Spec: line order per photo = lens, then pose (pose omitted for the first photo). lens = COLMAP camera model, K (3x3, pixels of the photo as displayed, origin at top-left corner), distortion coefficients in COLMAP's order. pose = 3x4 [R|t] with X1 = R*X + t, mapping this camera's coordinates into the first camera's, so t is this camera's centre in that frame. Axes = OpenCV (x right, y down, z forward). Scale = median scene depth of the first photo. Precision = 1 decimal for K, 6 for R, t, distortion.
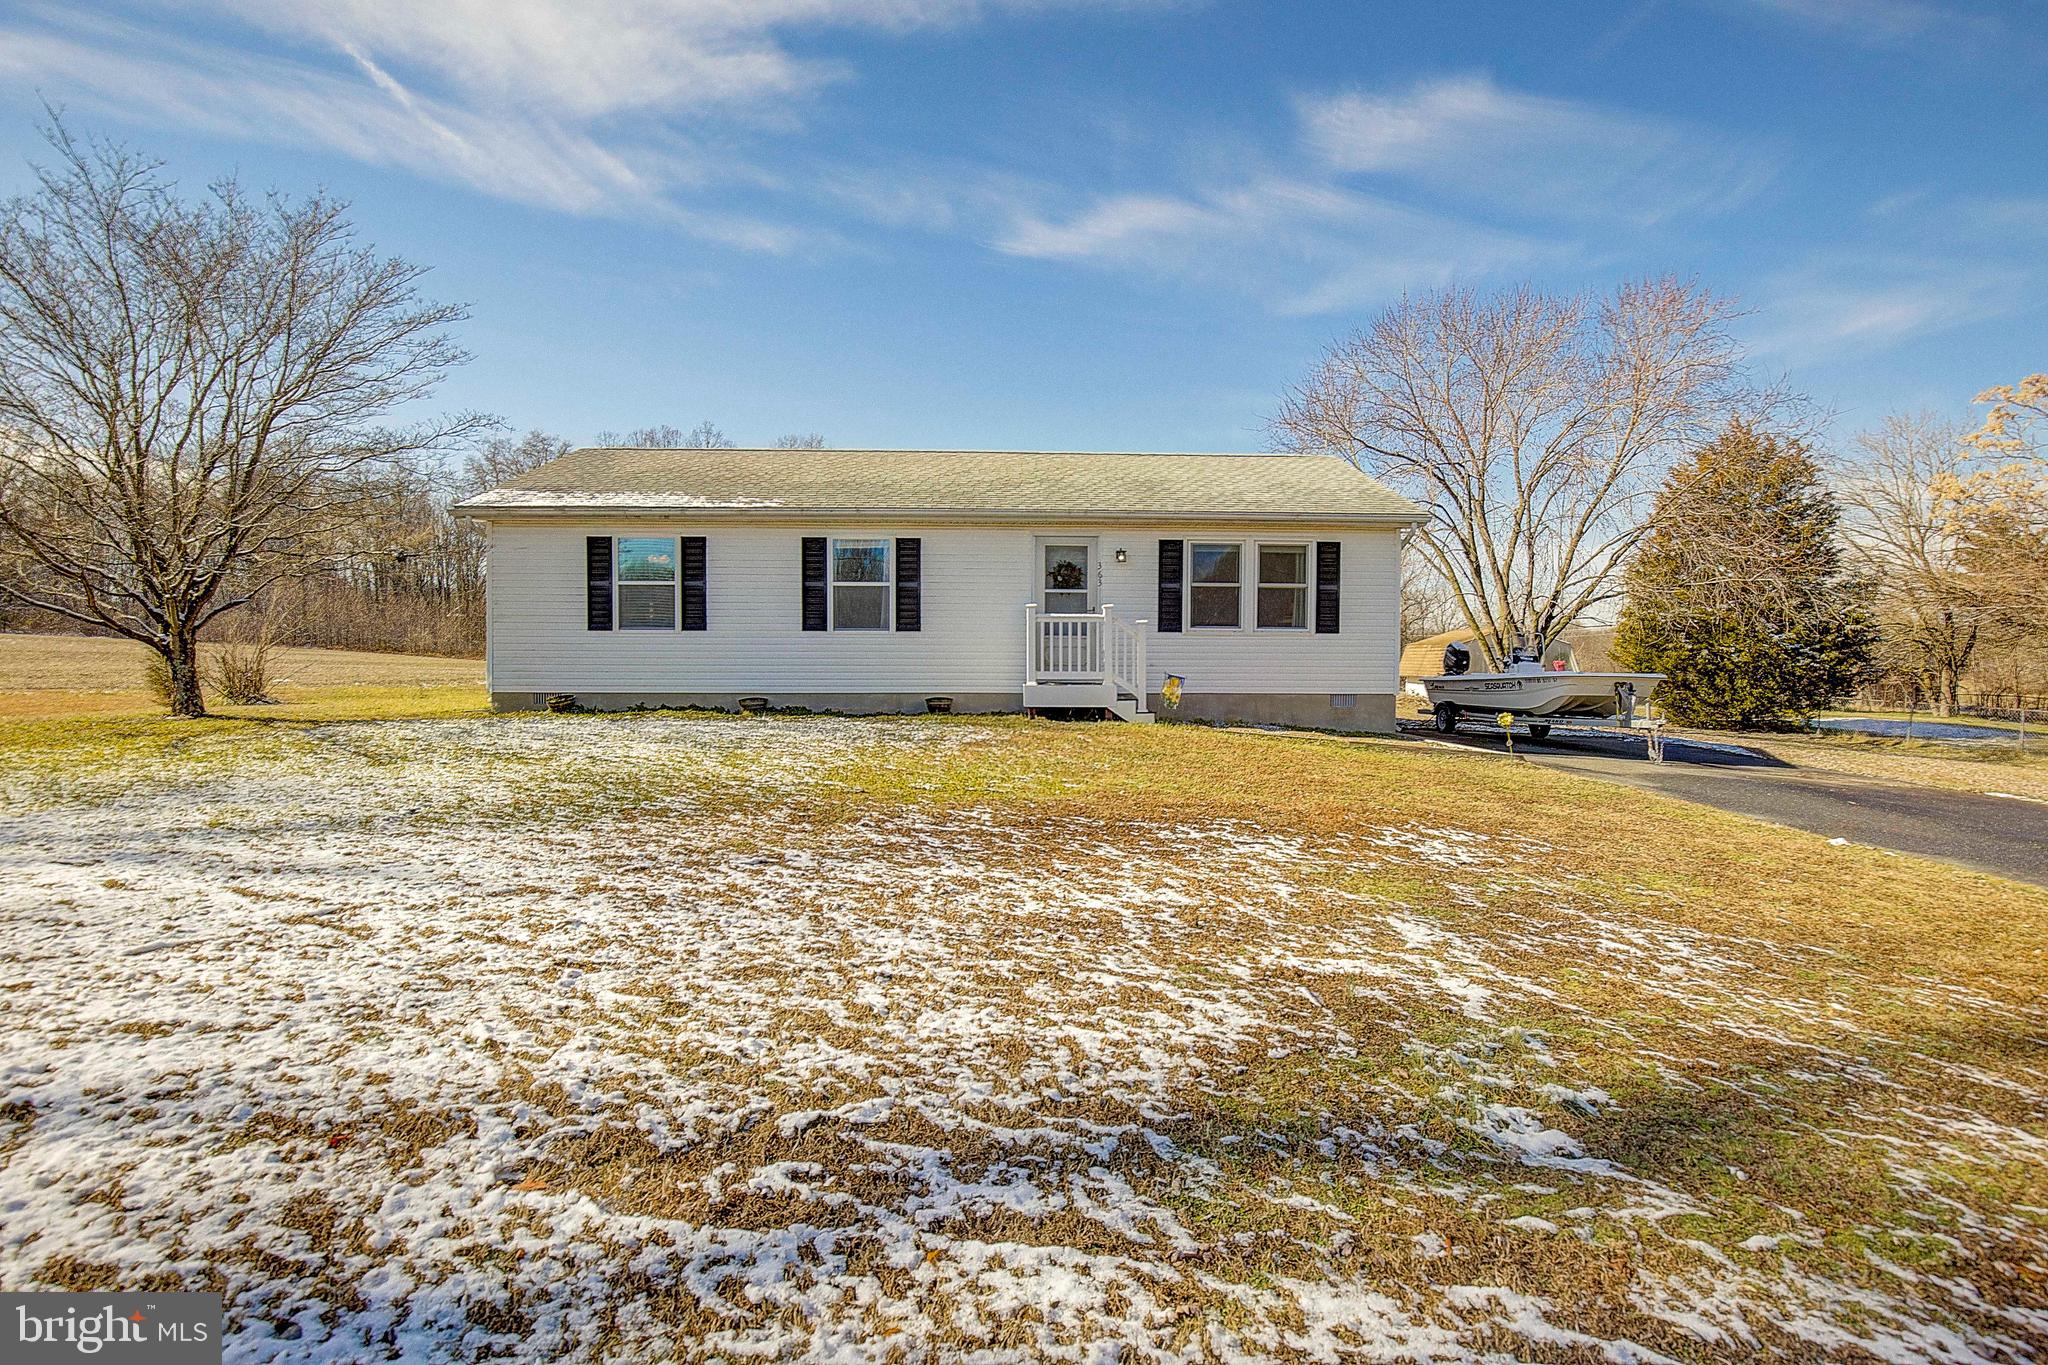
lens RADIAL K [[980.6, 0, 1025.4], [0, 980.6, 679.1], [0, 0, 1]] dist [-0.029658, -0.000526]
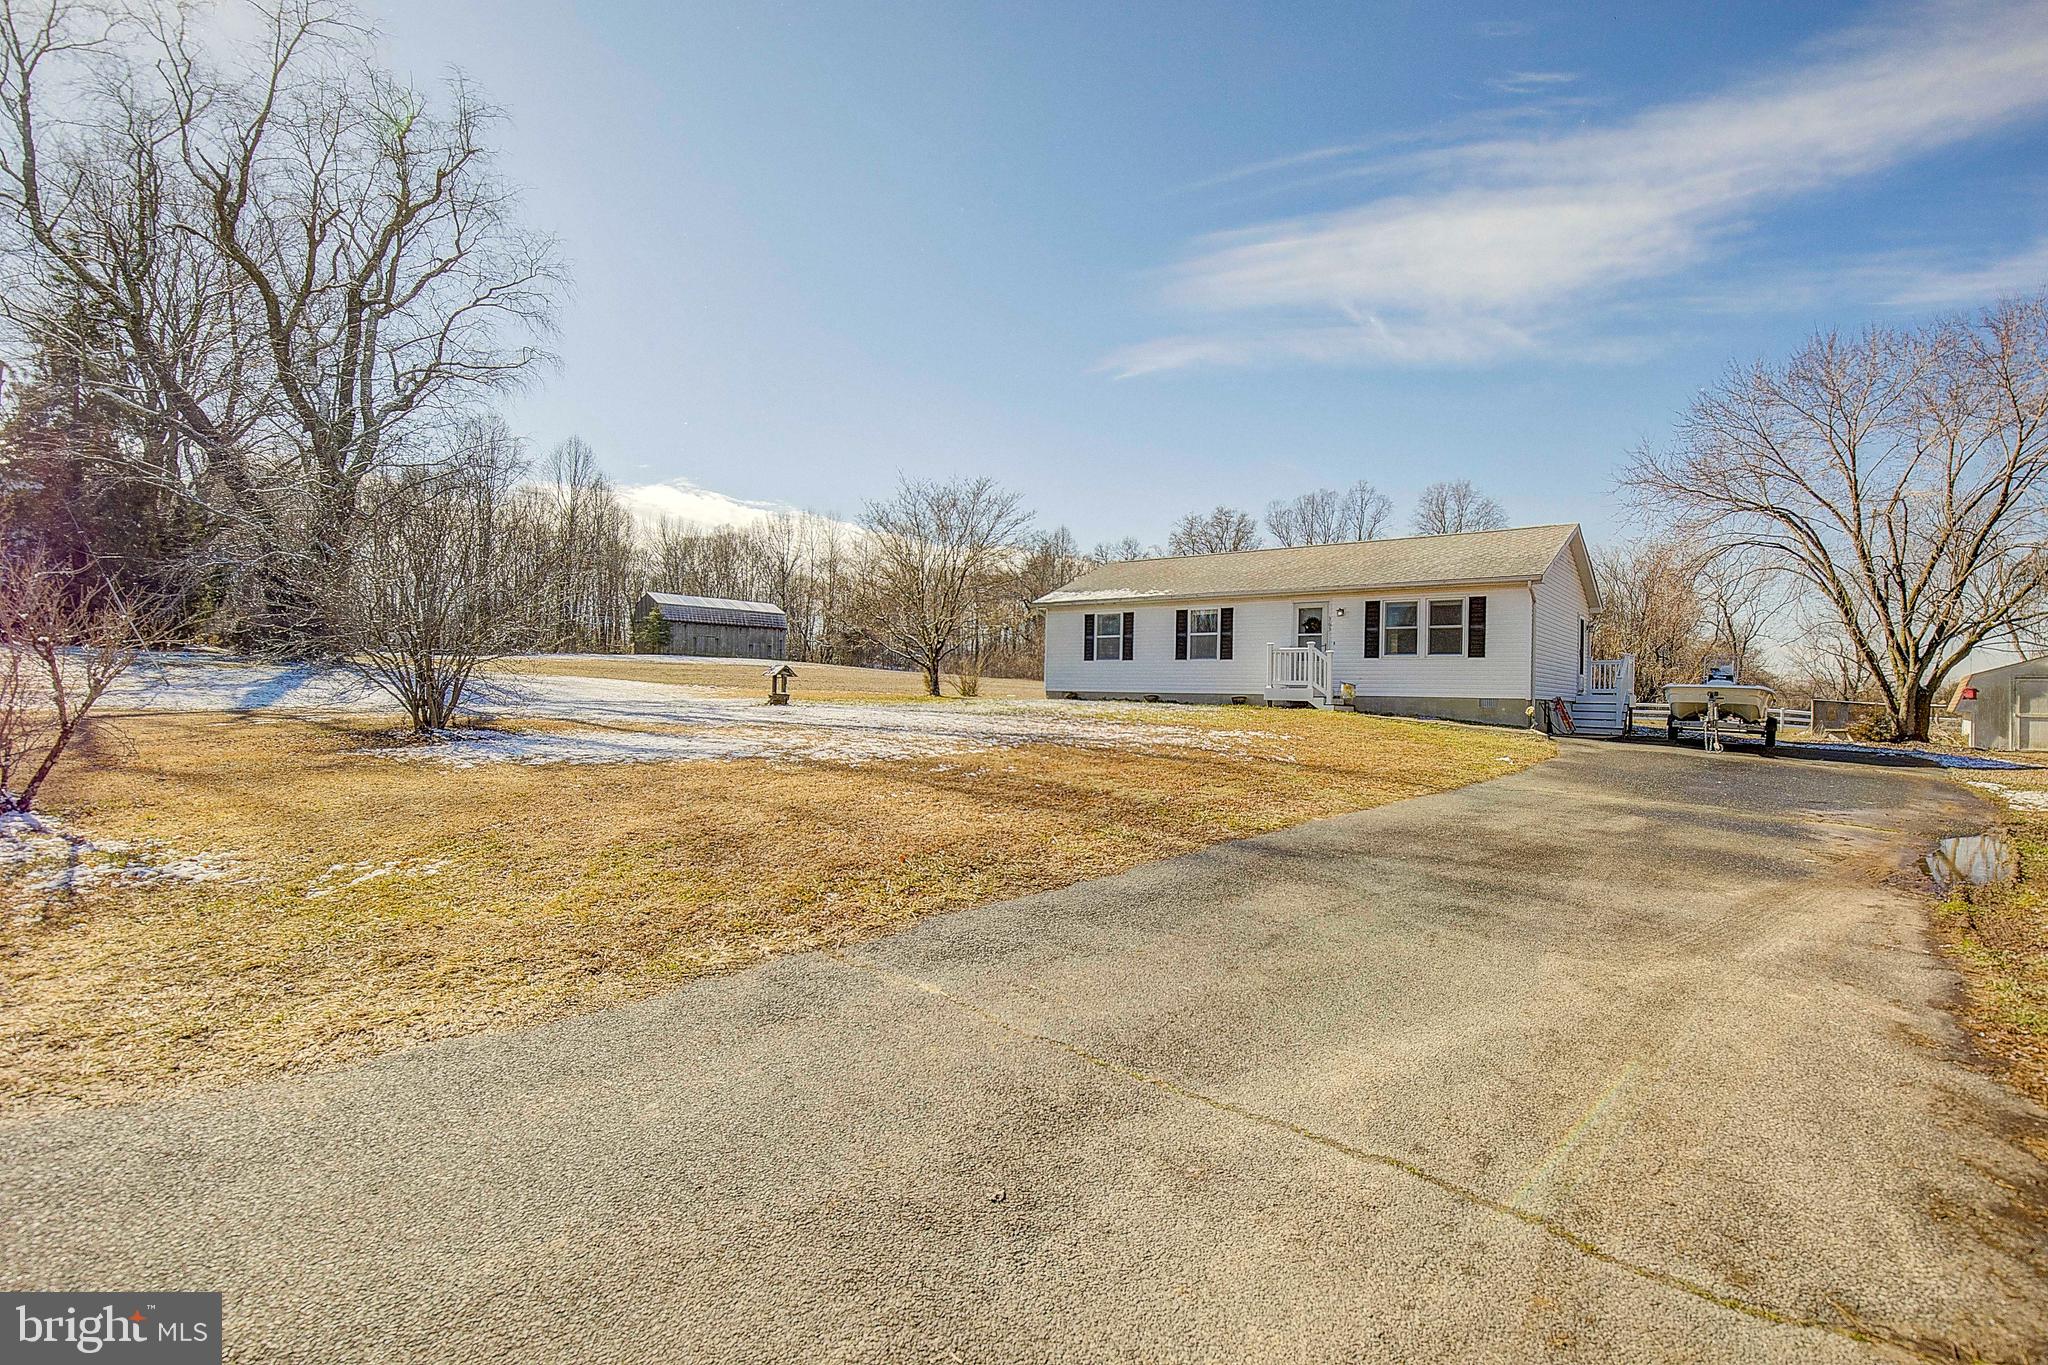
lens RADIAL K [[980.6, 0, 1029.1], [0, 980.6, 684.5], [0, 0, 1]] dist [-0.029658, -0.000526]
pose [[0.744162, 0.005984, -0.667972, 0.818272], [-0.024271, 0.999542, -0.018084, 0.040070], [0.667558, 0.029669, 0.743966, -0.590656]]
